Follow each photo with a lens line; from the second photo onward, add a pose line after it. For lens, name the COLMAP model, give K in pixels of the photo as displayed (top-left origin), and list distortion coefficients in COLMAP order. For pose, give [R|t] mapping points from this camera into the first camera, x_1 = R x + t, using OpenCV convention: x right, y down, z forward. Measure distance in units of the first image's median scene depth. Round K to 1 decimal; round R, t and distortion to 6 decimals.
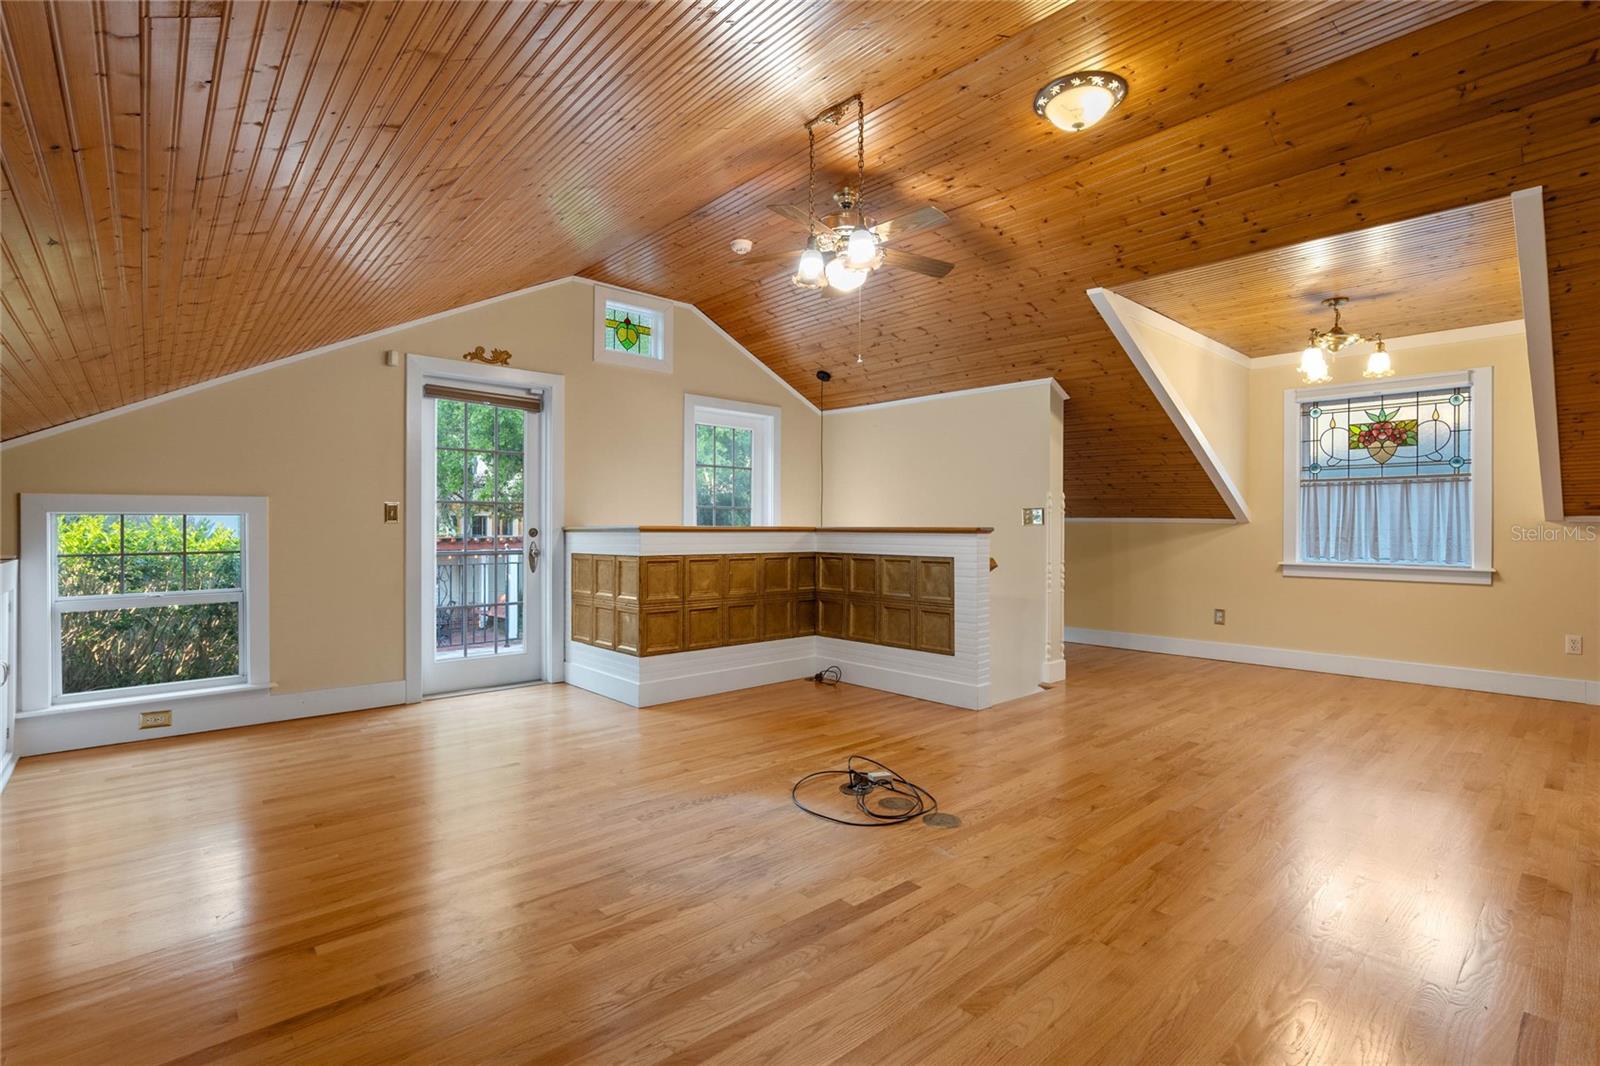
lens RADIAL K [[744.1, 0, 805.8], [0, 744.1, 531.0], [0, 0, 1]] dist [-0.020760, 0.005629]
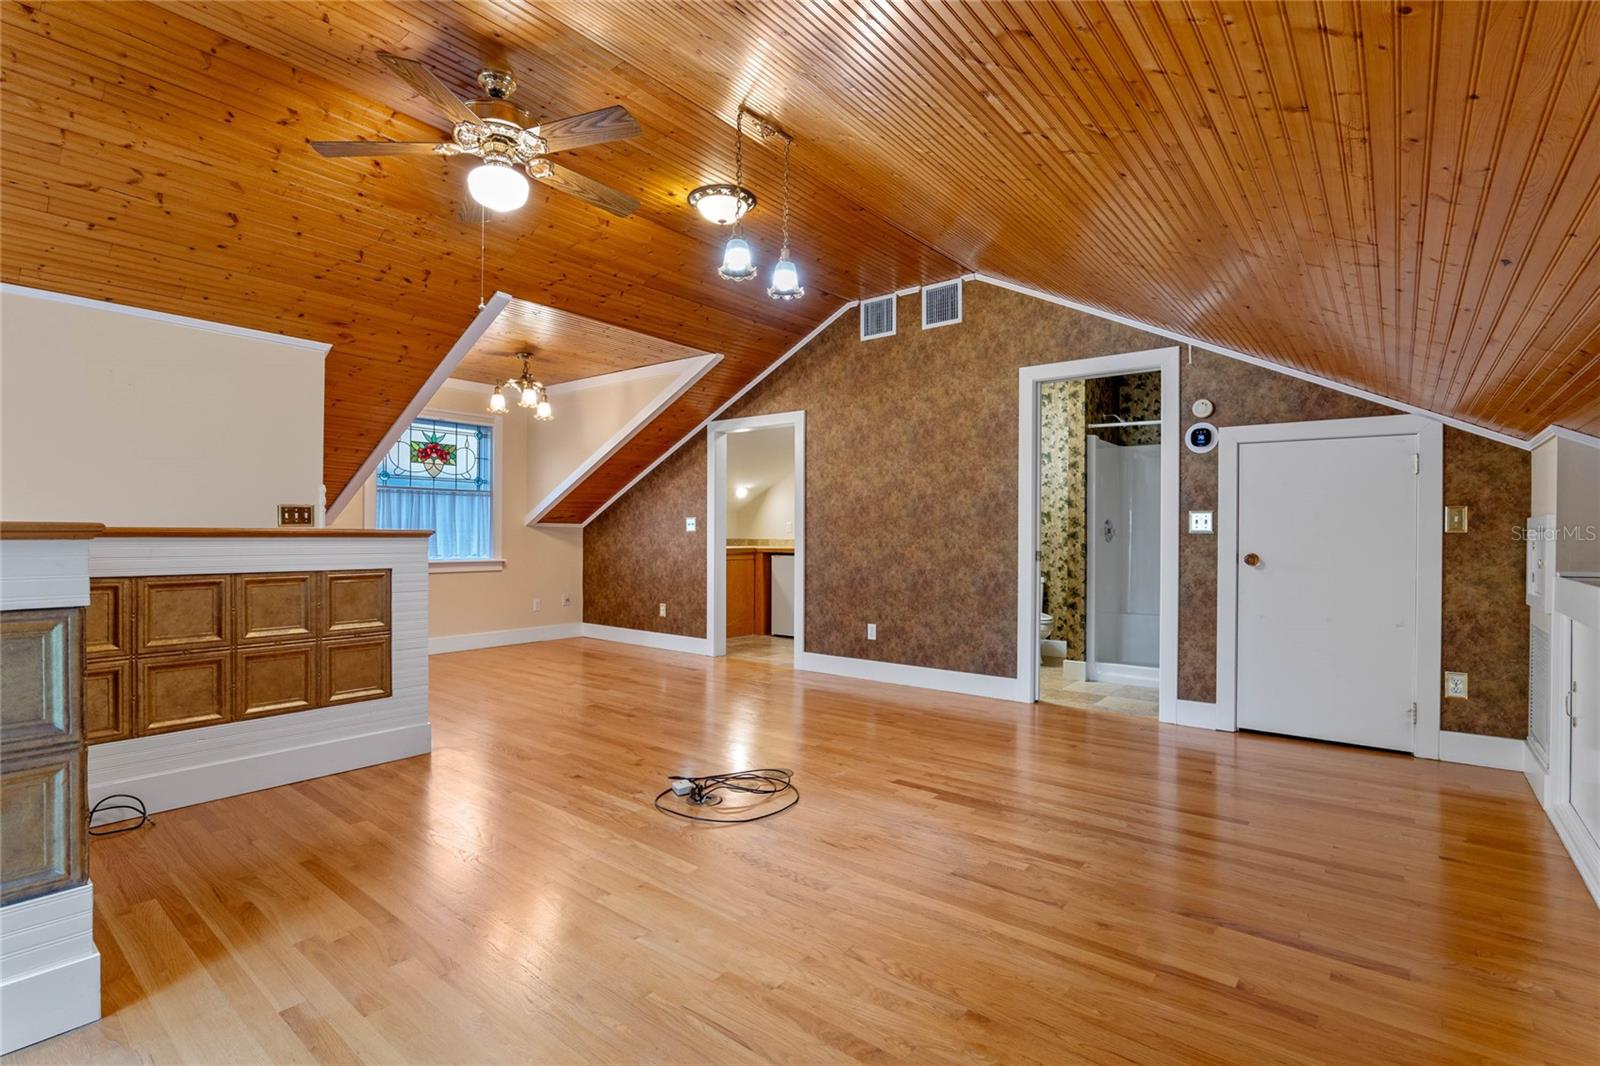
lens RADIAL K [[744.1, 0, 800.3], [0, 744.1, 538.5], [0, 0, 1]] dist [-0.020760, 0.005629]
pose [[-0.155056, -0.010298, 0.987852, -0.630624], [-0.003666, 0.999945, 0.009849, -0.005148], [-0.987899, -0.002095, -0.155085, 0.709806]]
